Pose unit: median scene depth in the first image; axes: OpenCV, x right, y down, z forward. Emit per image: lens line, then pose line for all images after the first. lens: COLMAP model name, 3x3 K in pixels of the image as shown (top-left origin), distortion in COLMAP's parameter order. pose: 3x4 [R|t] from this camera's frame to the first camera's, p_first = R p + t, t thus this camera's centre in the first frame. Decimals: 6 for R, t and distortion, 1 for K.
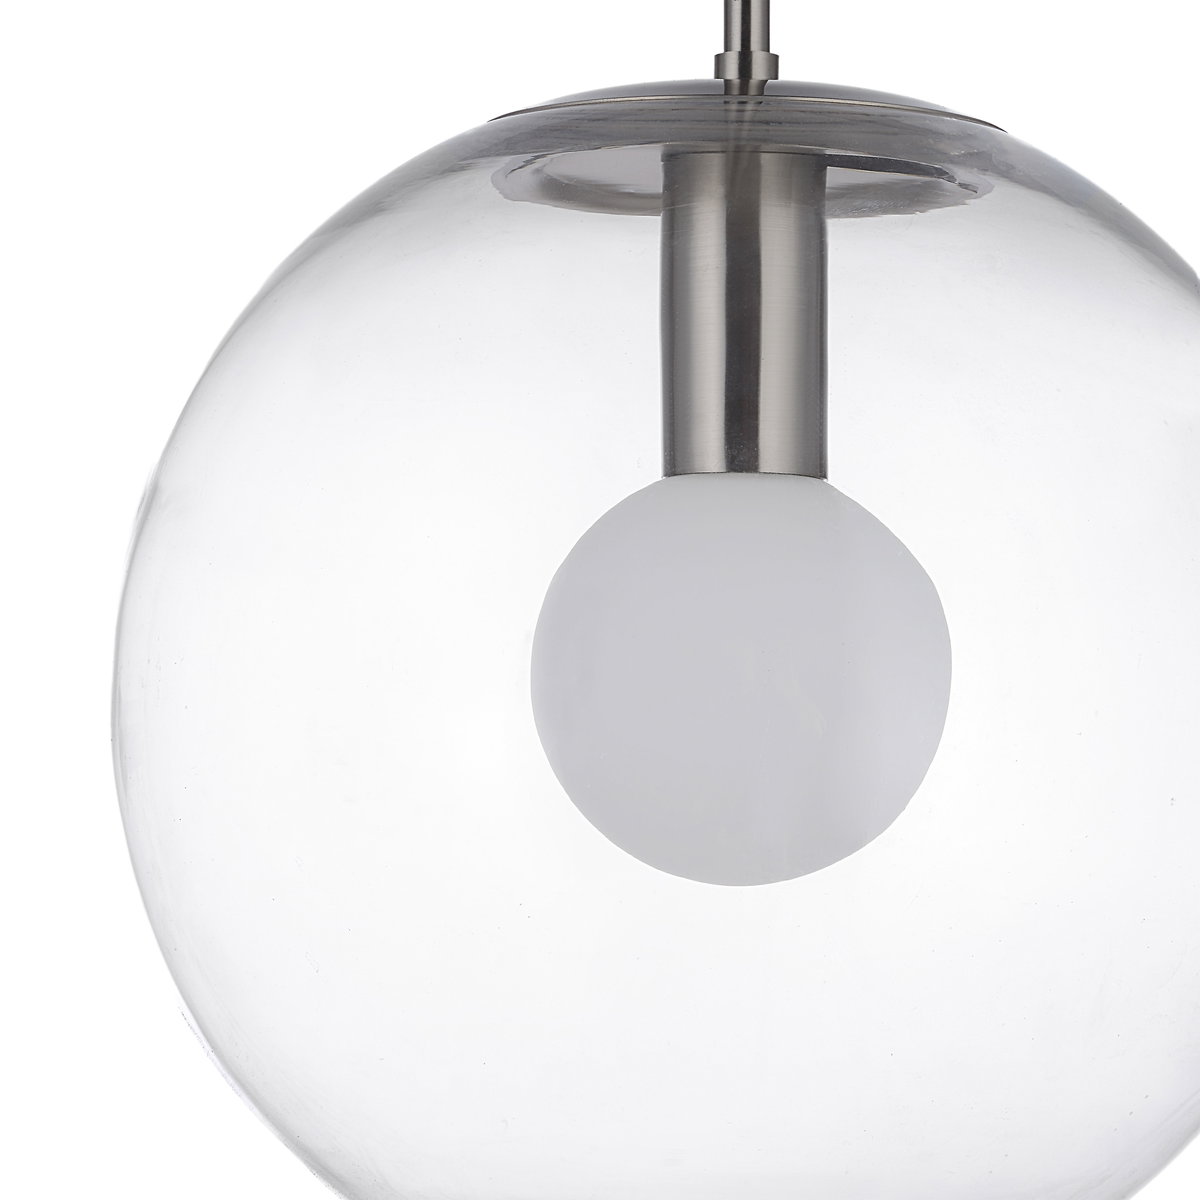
lens RADIAL K [[5655.5, 0, 600.0], [0, 5655.5, 600.0], [0, 0, 1]] dist [0.213464, 3.921379]
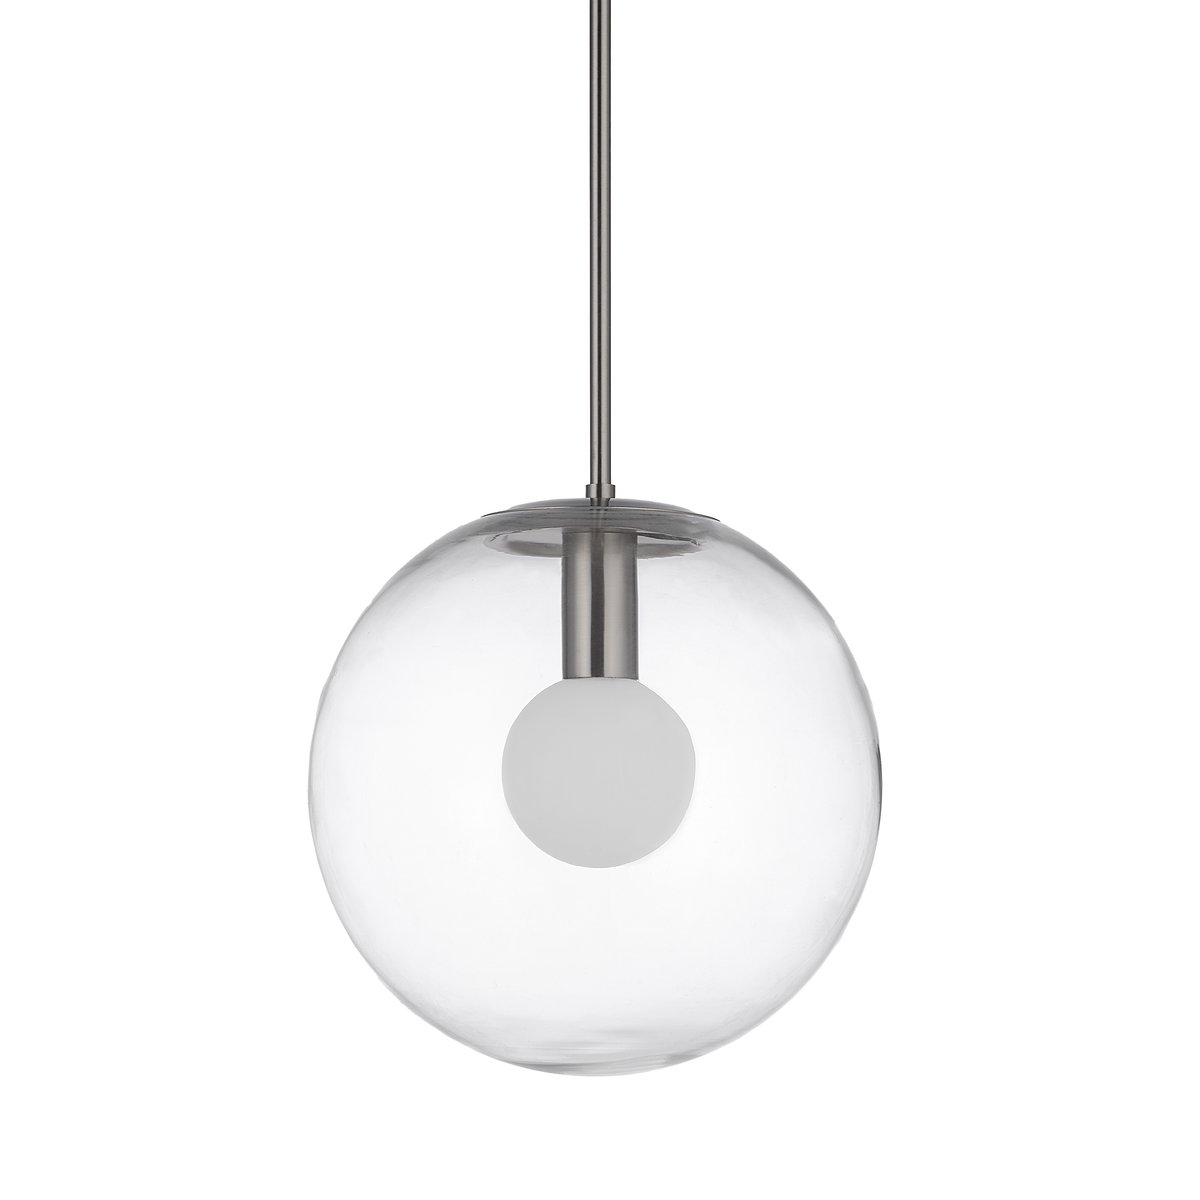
lens RADIAL K [[4007.1, 0, 600.0], [0, 4007.1, 600.0], [0, 0, 1]] dist [0.921705, 0.022723]
pose [[0.999710, -0.004998, 0.023563, -0.010611], [0.006594, 0.997655, -0.068120, 0.052343], [-0.023167, 0.068255, 0.997399, -0.533038]]
